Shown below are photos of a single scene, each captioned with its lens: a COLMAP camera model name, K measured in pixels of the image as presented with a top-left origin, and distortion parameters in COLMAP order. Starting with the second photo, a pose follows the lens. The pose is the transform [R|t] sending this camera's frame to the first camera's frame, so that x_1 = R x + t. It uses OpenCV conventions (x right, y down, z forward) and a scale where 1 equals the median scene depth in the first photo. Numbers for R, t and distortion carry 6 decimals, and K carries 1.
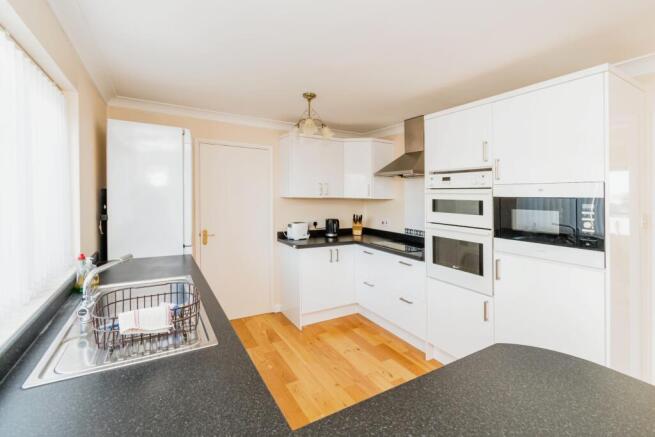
lens RADIAL K [[298.5, 0, 336.7], [0, 298.5, 207.9], [0, 0, 1]] dist [0.011896, -0.001610]
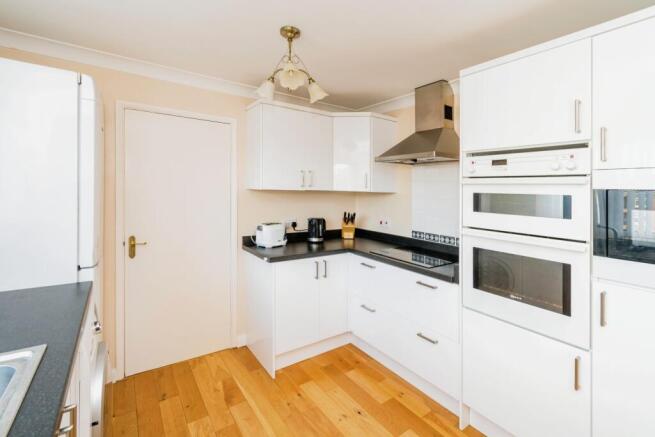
lens RADIAL K [[298.5, 0, 337.2], [0, 298.5, 195.6], [0, 0, 1]] dist [0.011896, -0.001610]
pose [[0.996108, 0.005546, 0.087961, -0.039417], [-0.003724, 0.999775, -0.020867, -0.006675], [-0.088057, 0.020458, 0.995905, 0.304660]]
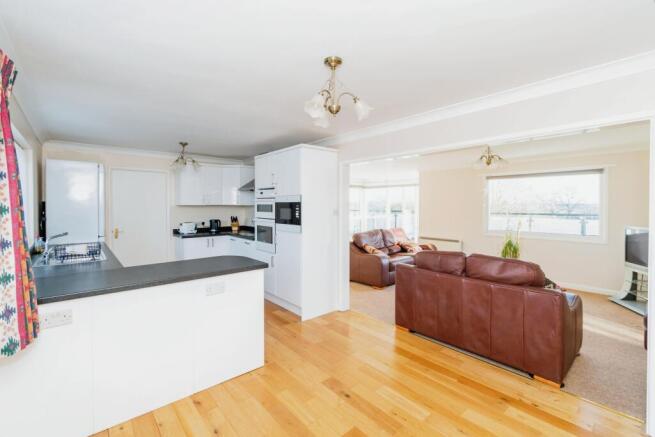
lens RADIAL K [[298.5, 0, 330.8], [0, 298.5, 207.1], [0, 0, 1]] dist [0.011896, -0.001610]
pose [[0.986894, -0.019738, 0.160155, 0.404232], [0.024488, 0.999315, -0.027735, 0.039738], [-0.159498, 0.031294, 0.986702, -0.692944]]
